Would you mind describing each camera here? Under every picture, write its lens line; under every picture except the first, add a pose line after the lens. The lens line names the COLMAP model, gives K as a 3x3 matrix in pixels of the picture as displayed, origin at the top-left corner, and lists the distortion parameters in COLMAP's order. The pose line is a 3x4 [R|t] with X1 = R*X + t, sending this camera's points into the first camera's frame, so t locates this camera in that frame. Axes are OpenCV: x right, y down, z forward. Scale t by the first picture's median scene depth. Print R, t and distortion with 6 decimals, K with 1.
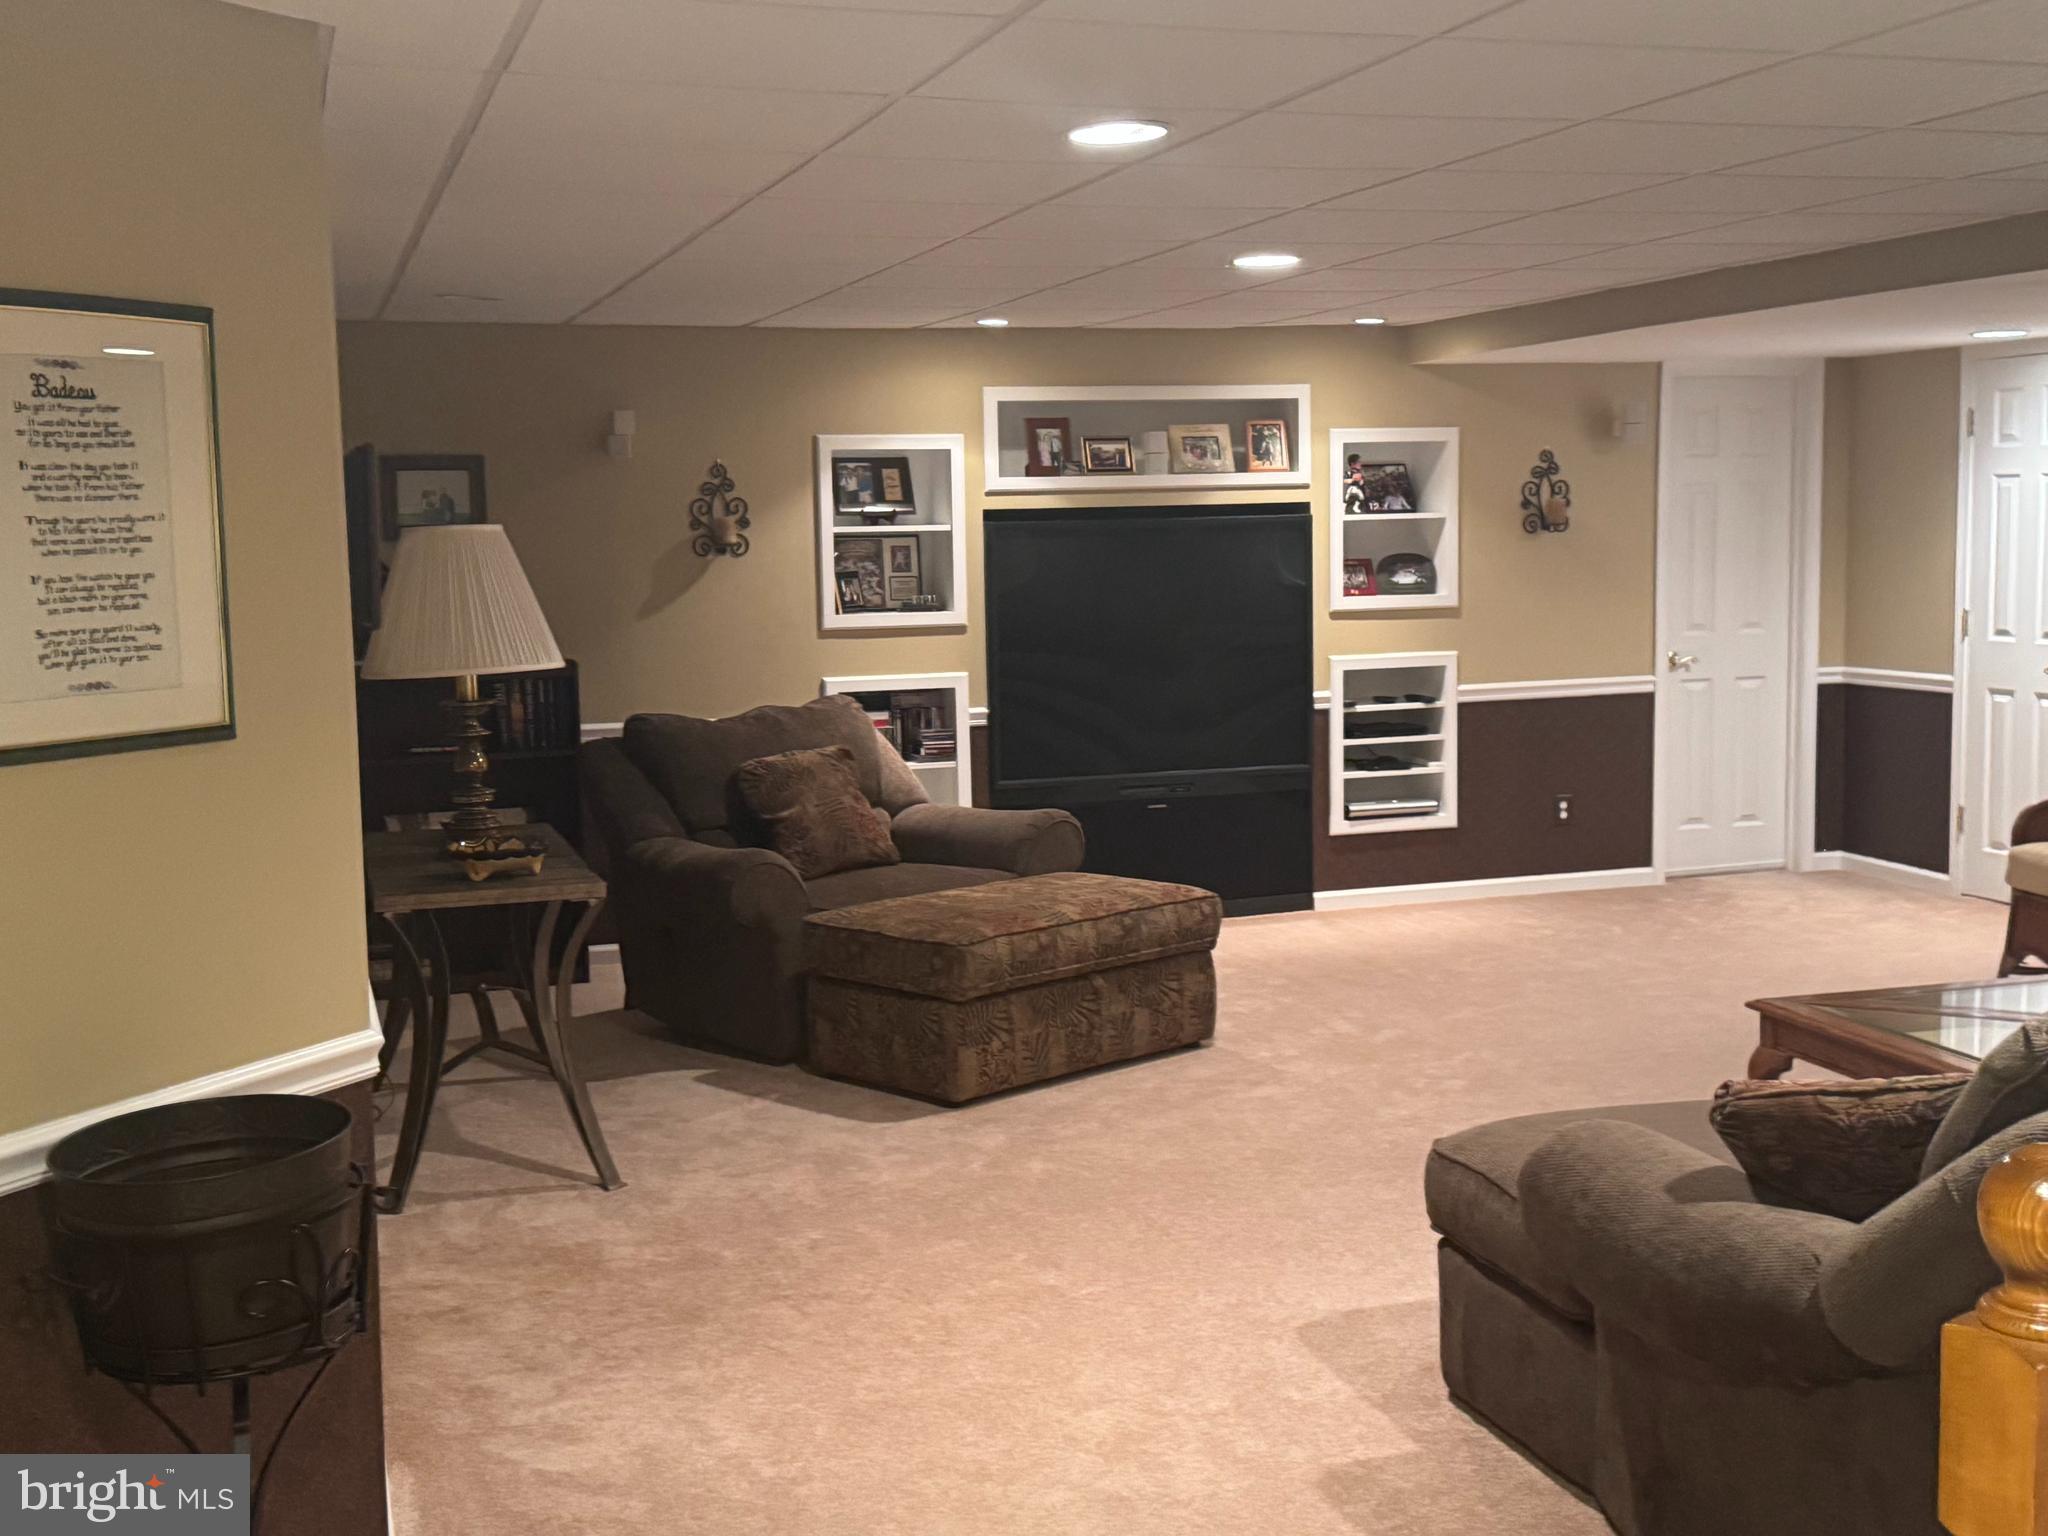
lens RADIAL K [[2367.0, 0, 1031.0], [0, 2367.0, 780.8], [0, 0, 1]] dist [0.083724, 0.000000]
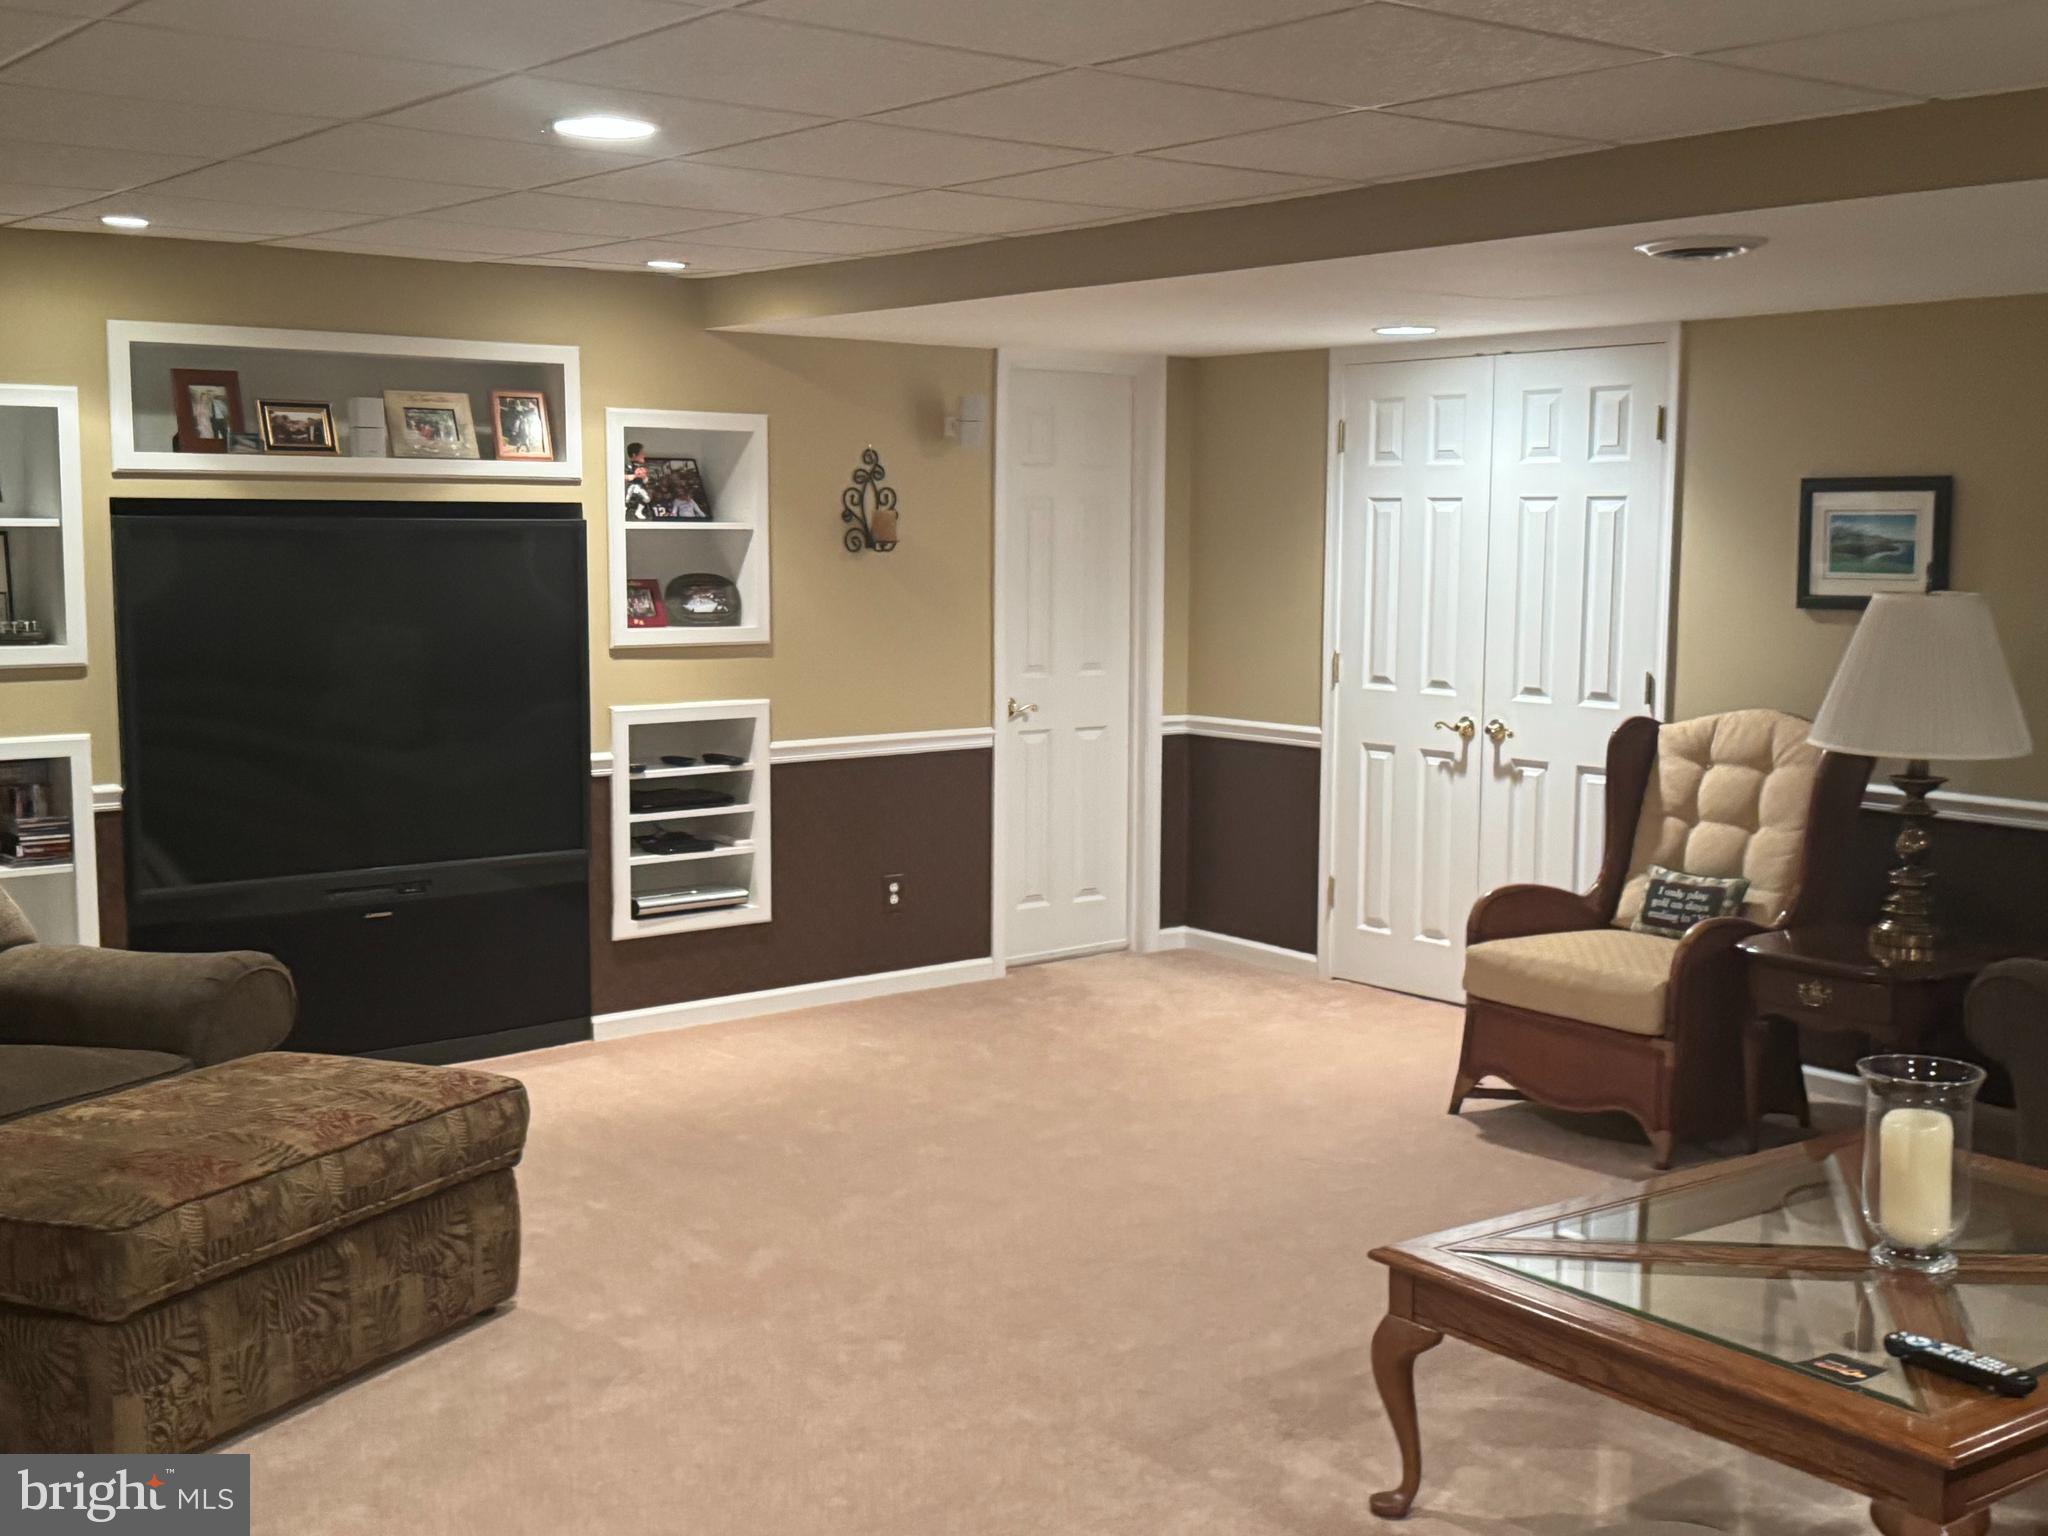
lens RADIAL K [[2367.0, 0, 1061.4], [0, 2367.0, 780.6], [0, 0, 1]] dist [0.083724, 0.000000]
pose [[0.930199, -0.014346, 0.366776, -0.019691], [0.015211, 0.999884, 0.000531, -0.027576], [-0.366741, 0.005085, 0.930309, 0.243534]]
